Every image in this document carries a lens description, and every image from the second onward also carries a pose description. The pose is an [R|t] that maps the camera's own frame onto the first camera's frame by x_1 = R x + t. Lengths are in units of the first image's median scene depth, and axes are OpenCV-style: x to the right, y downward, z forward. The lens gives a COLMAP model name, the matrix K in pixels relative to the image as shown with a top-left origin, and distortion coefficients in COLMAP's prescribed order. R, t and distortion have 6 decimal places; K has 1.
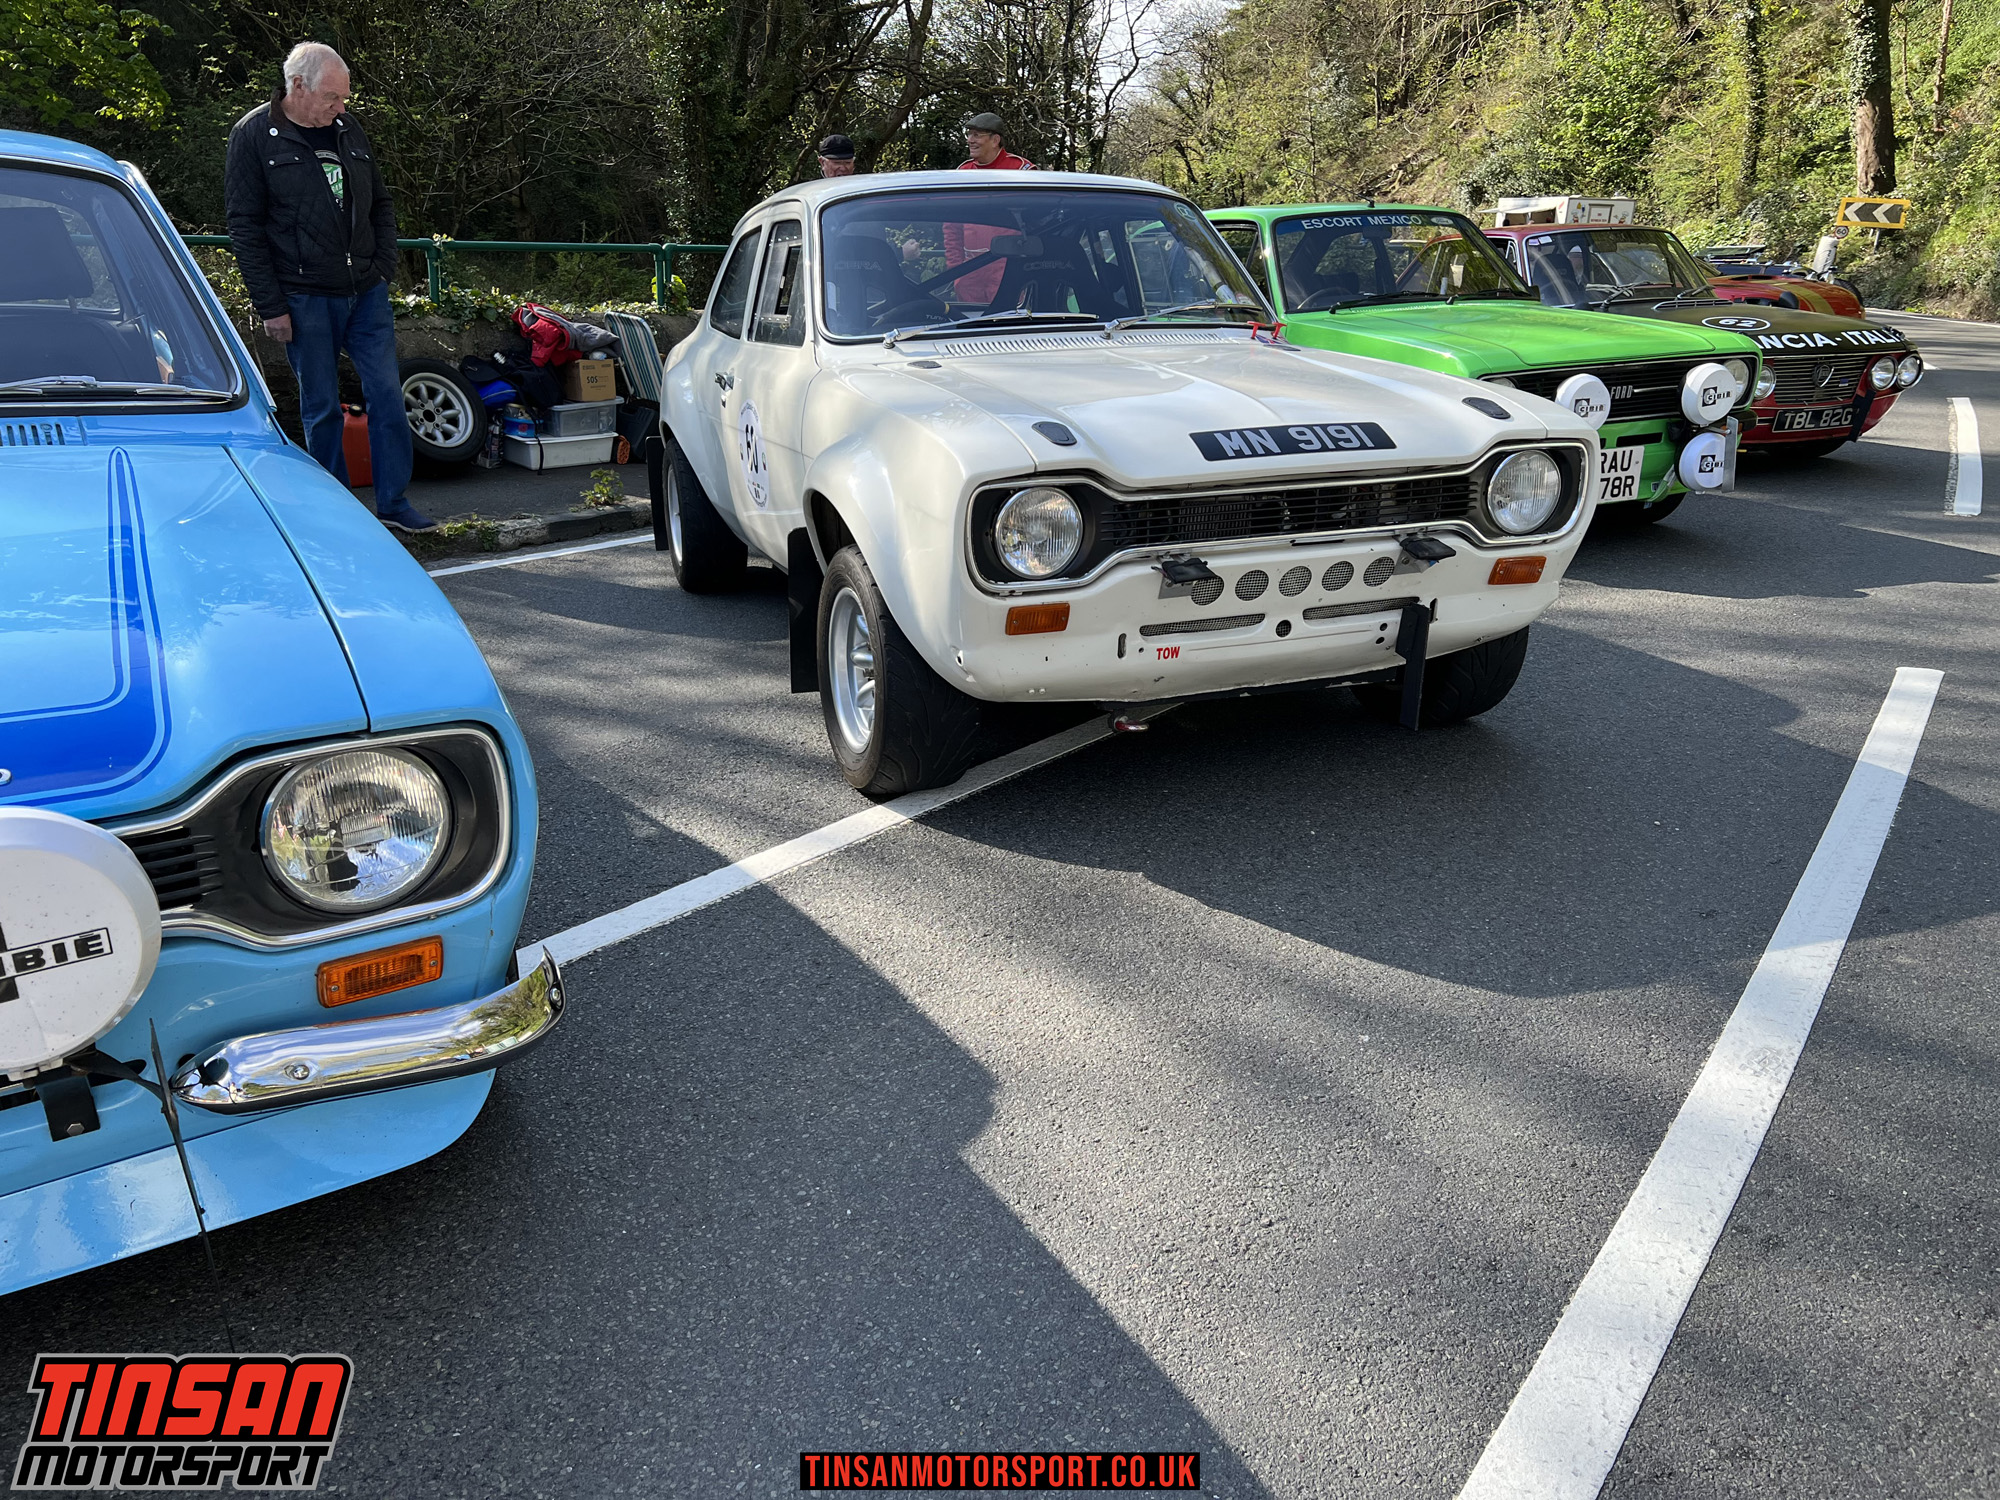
lens RADIAL K [[1494.9, 0, 974.0], [0, 1494.9, 755.7], [0, 0, 1]] dist [0.042330, -0.056713]
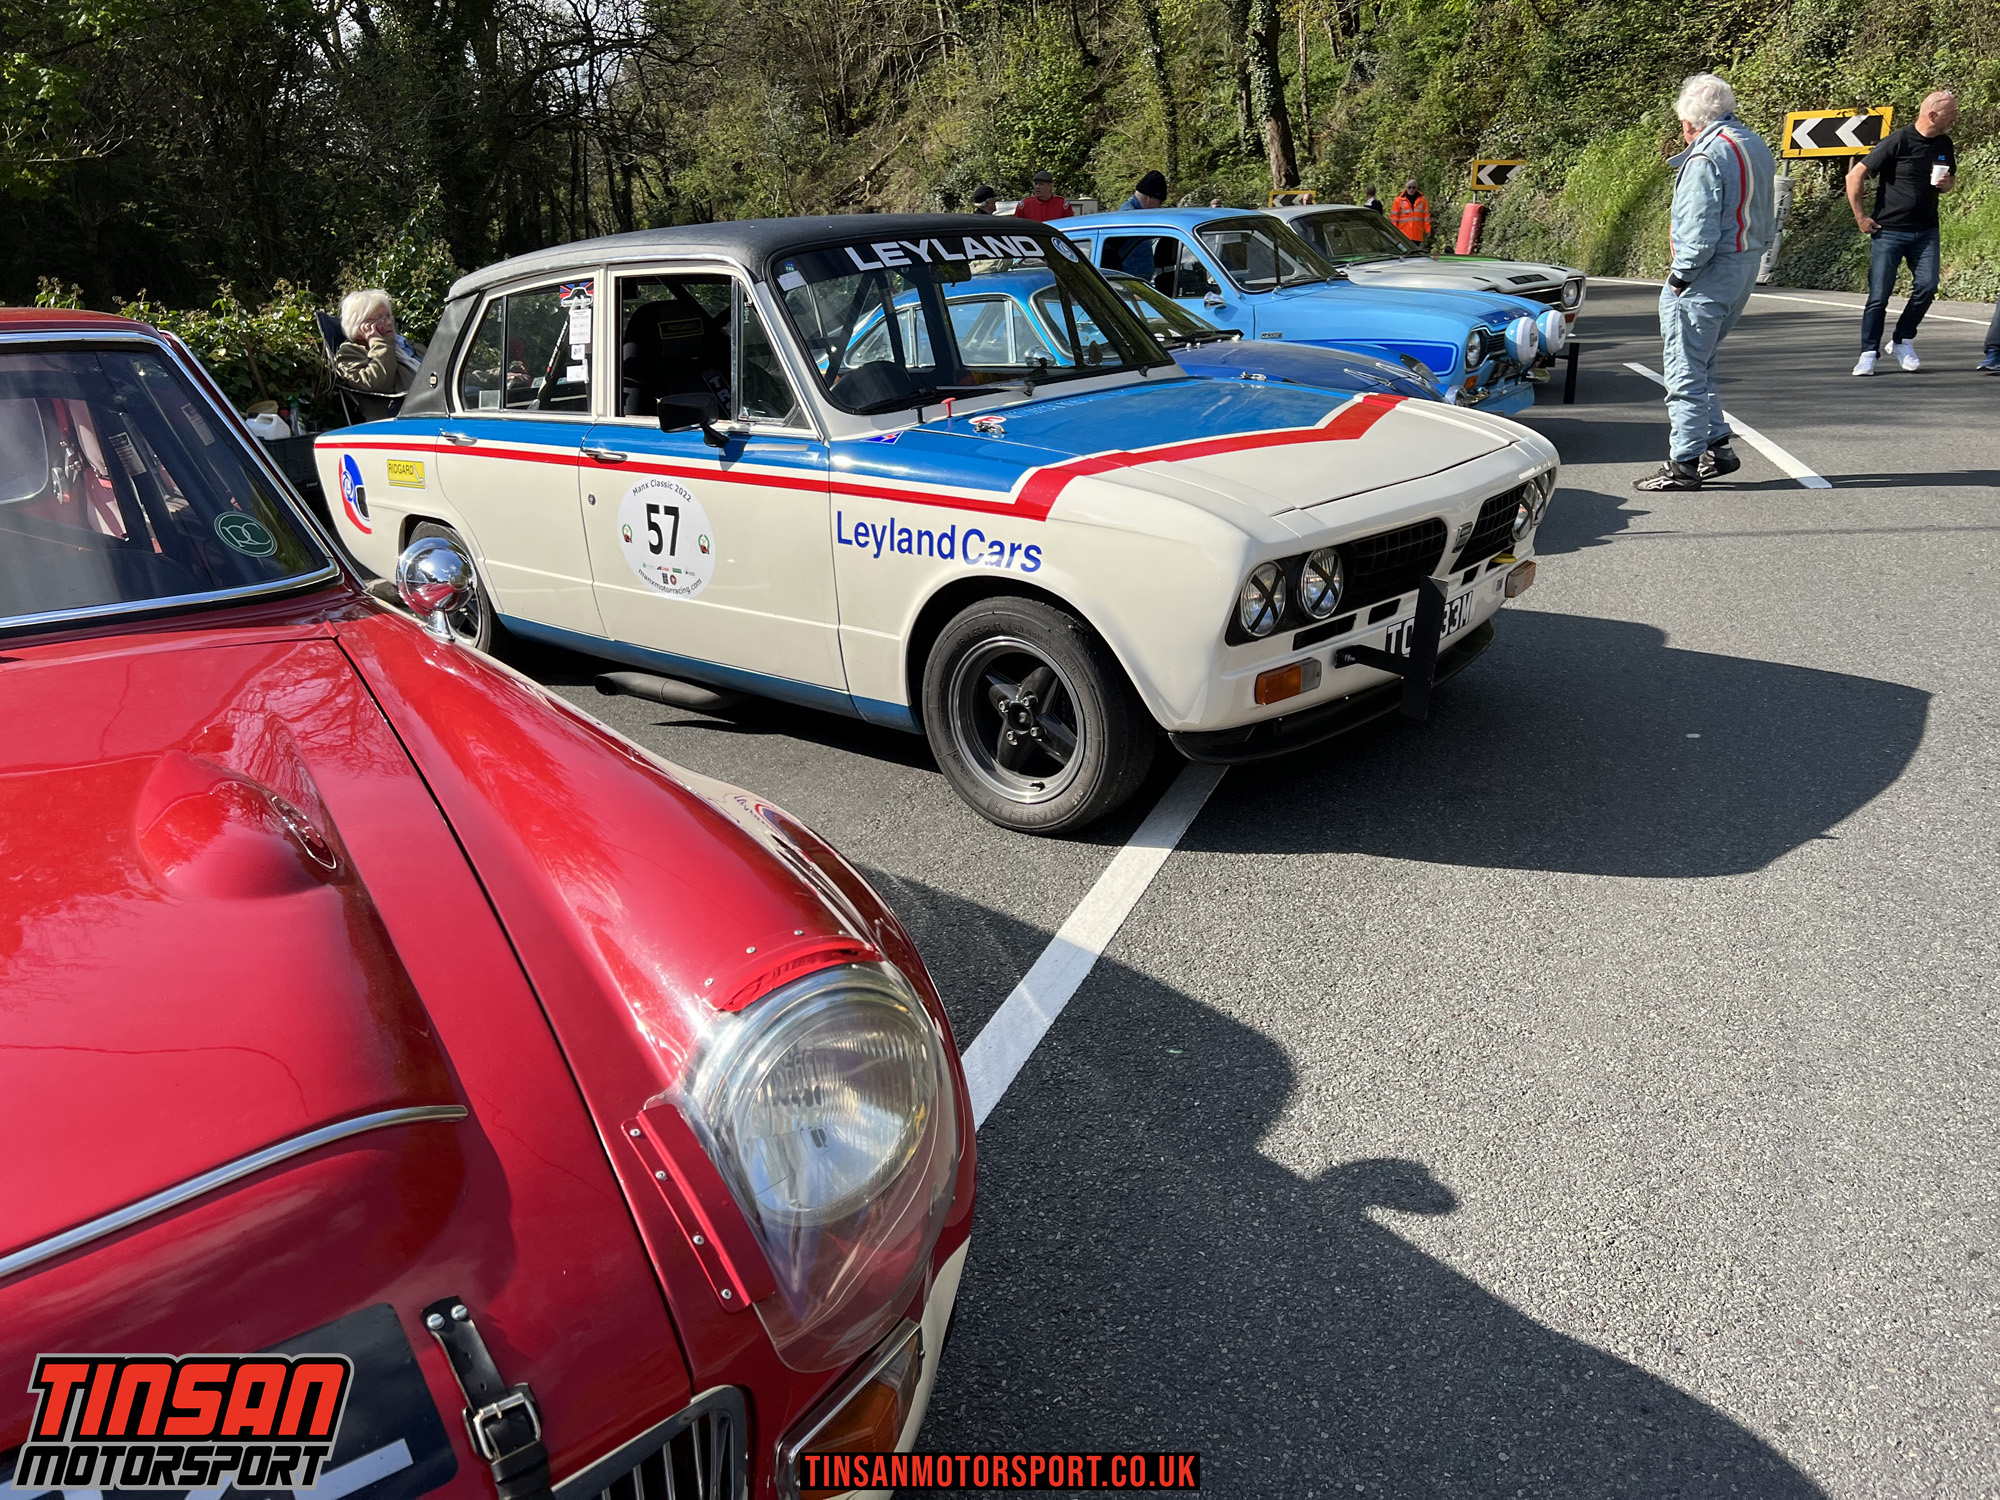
lens RADIAL K [[1462.6, 0, 1001.2], [0, 1462.6, 741.7], [0, 0, 1]] dist [0.033856, -0.030113]
pose [[0.924390, -0.168200, 0.342363, -0.115415], [0.170711, 0.985052, 0.023023, 0.028230], [-0.341118, 0.037163, 0.939286, -0.087917]]
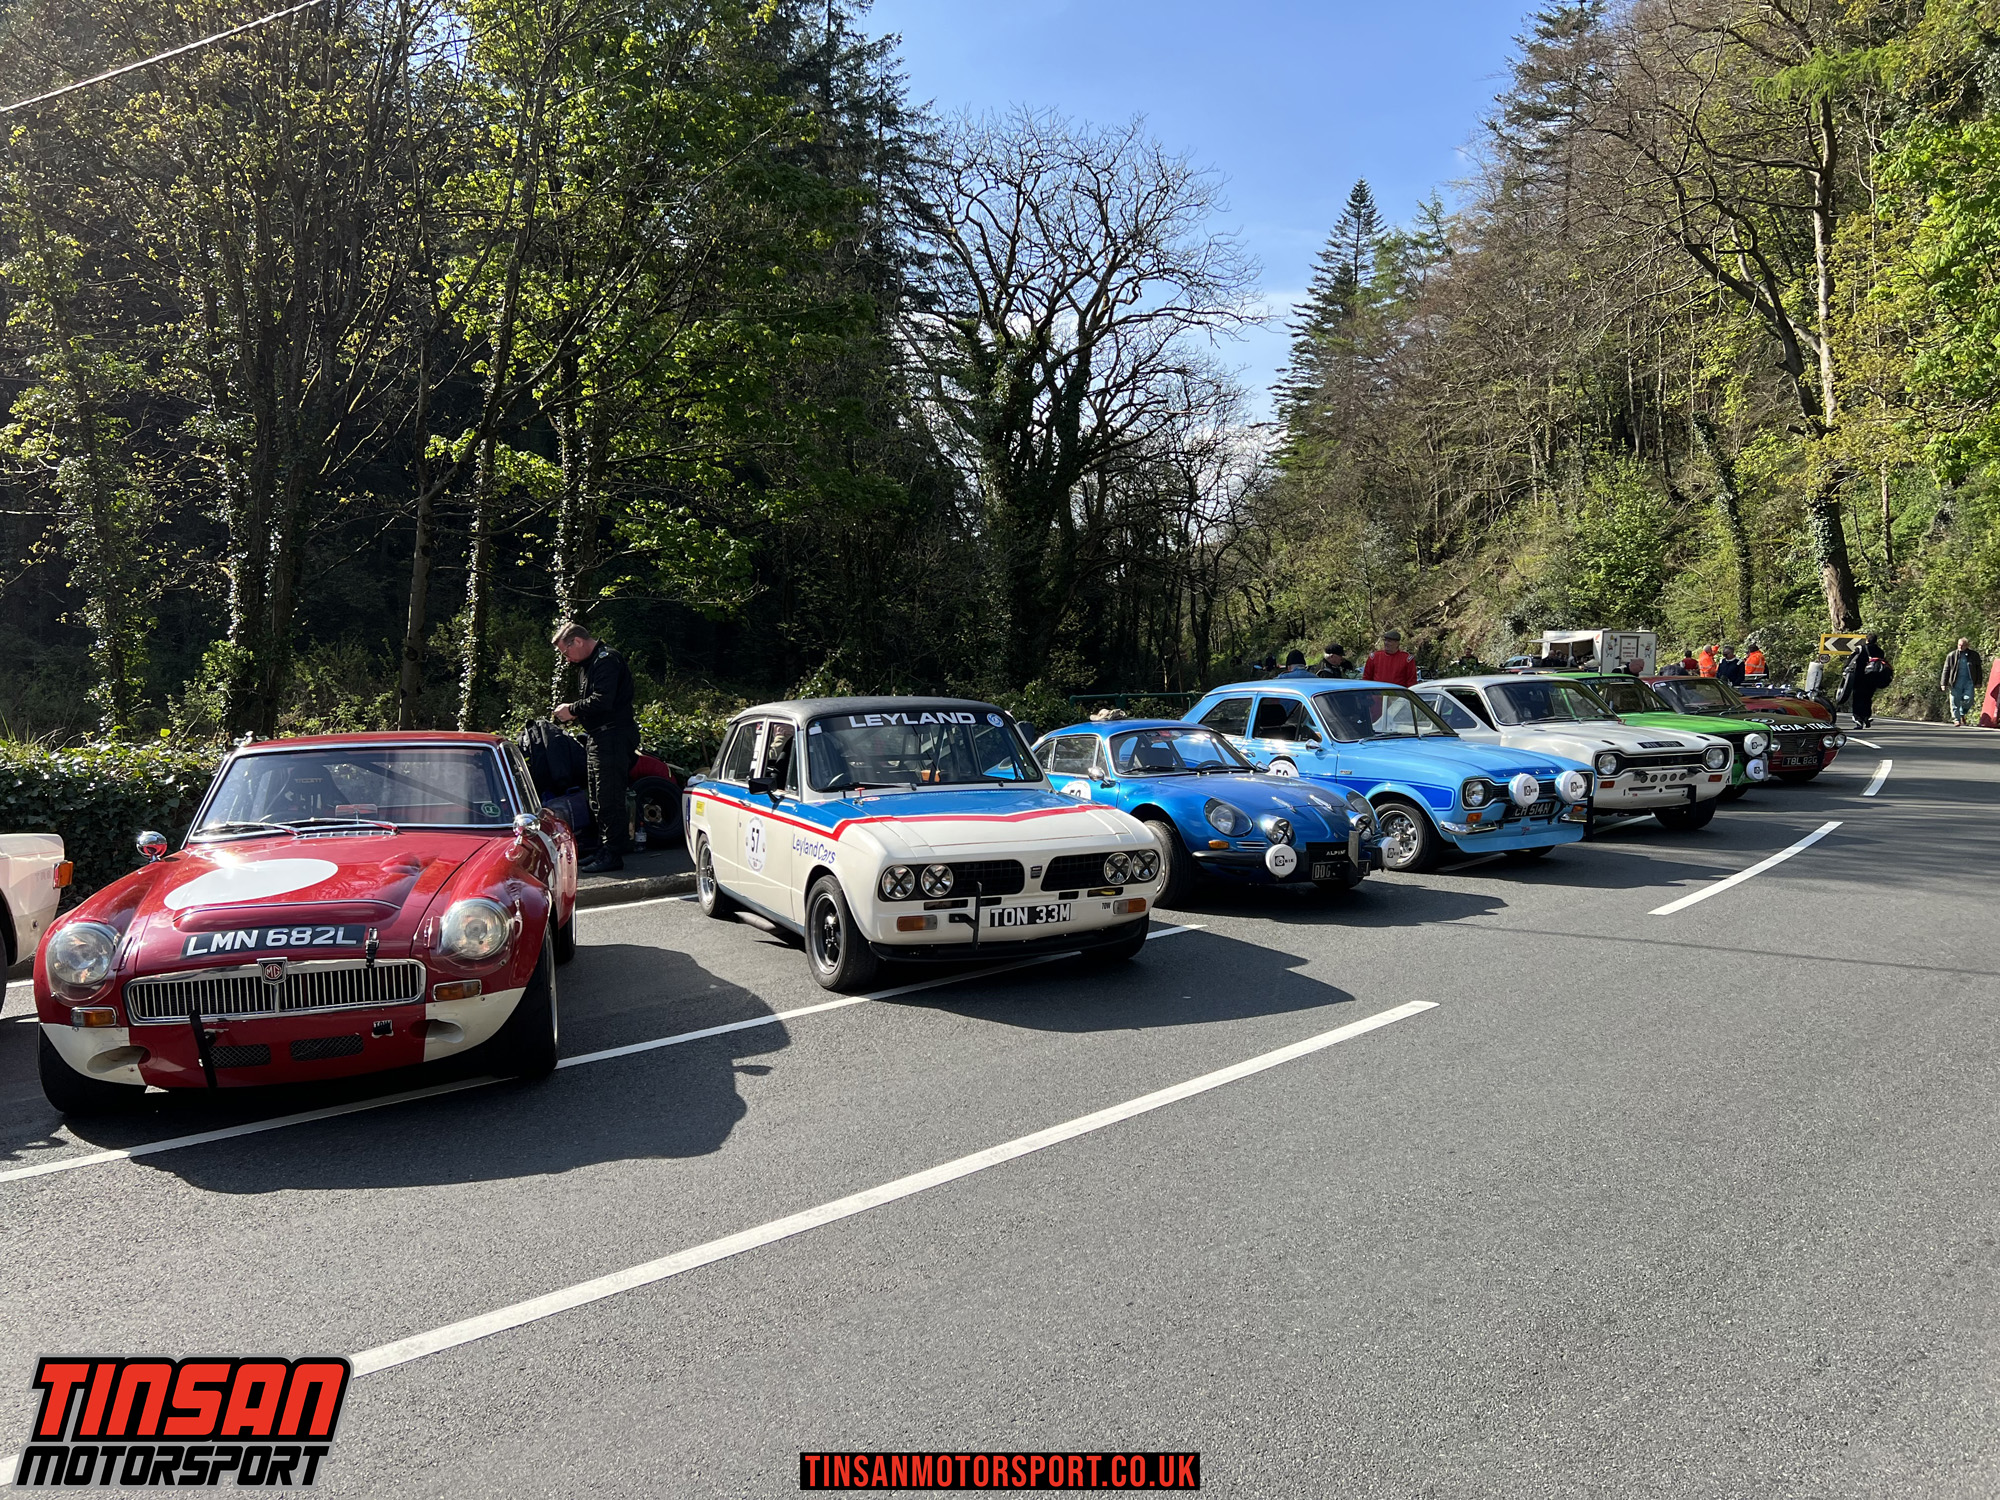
lens RADIAL K [[1462.6, 0, 1001.2], [0, 1462.6, 741.7], [0, 0, 1]] dist [0.033856, -0.030113]
pose [[0.999817, -0.007647, -0.017549, -0.080101], [0.002608, 0.962616, -0.270857, 0.045838], [0.018964, 0.270762, 0.962460, -0.154075]]
